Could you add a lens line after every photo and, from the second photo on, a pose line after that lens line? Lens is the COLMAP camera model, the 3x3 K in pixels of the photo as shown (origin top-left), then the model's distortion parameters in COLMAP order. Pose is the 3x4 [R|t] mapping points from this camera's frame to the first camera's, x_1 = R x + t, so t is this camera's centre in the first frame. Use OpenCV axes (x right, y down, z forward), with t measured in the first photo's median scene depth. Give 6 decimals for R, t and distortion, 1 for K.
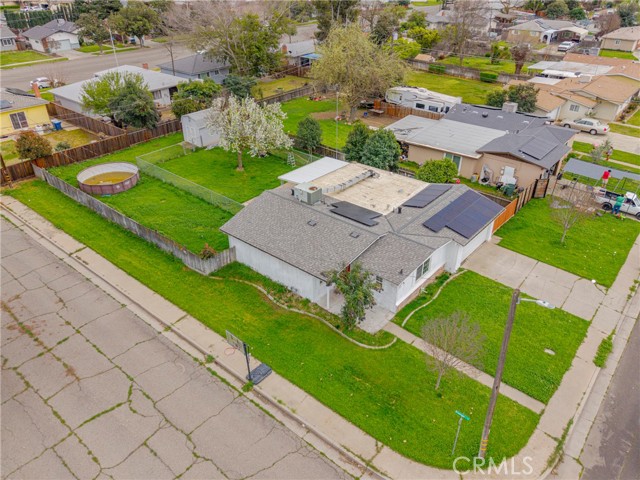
lens RADIAL K [[472.0, 0, 320.0], [0, 472.0, 240.0], [0, 0, 1]] dist [0.048861, -0.060411]
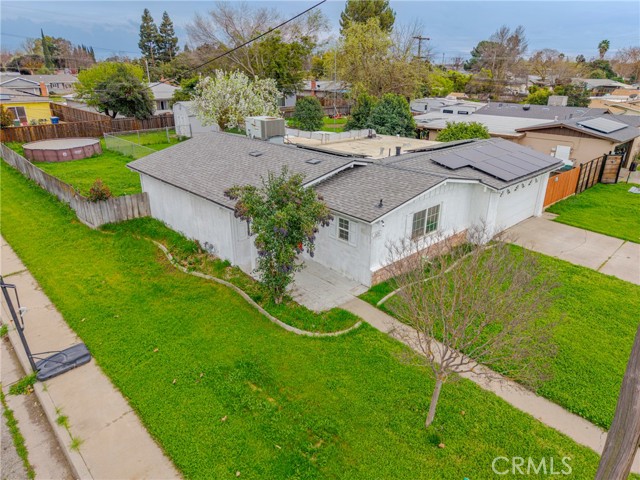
lens RADIAL K [[428.2, 0, 320.0], [0, 428.2, 240.0], [0, 0, 1]] dist [0.030485, -0.032690]
pose [[0.993187, 0.048157, -0.106120, 0.126914], [-0.064346, 0.985841, -0.154846, 0.152104], [0.097160, 0.160620, 0.982223, 0.413048]]
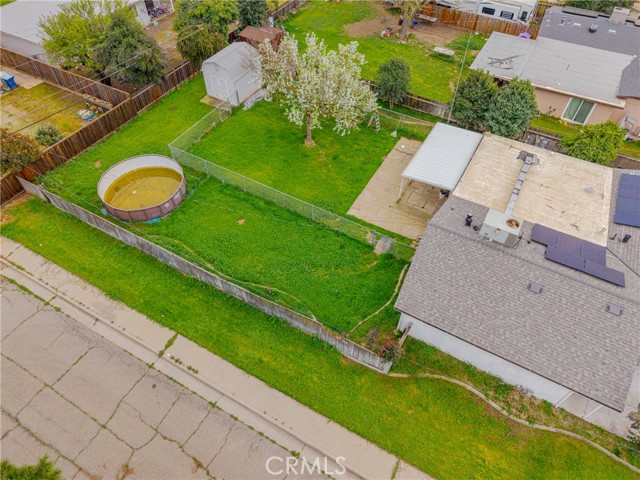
lens RADIAL K [[428.2, 0, 320.0], [0, 428.2, 240.0], [0, 0, 1]] dist [0.030485, -0.032690]
pose [[0.982831, -0.135782, 0.124928, -0.361109], [0.090694, 0.945159, 0.313767, -0.300321], [-0.160681, -0.297050, 0.941246, 0.441266]]
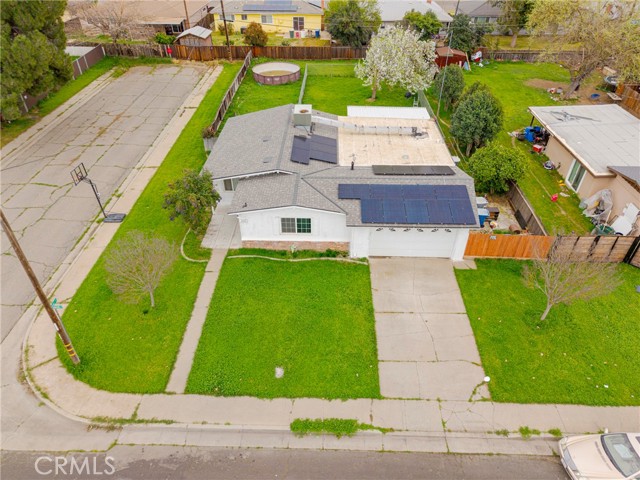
lens RADIAL K [[428.2, 0, 320.0], [0, 428.2, 240.0], [0, 0, 1]] dist [0.030485, -0.032690]
pose [[0.626192, 0.478011, -0.615946, 0.645984], [-0.408241, 0.874077, 0.263304, -0.121114], [0.664246, 0.086576, 0.742484, 0.392014]]
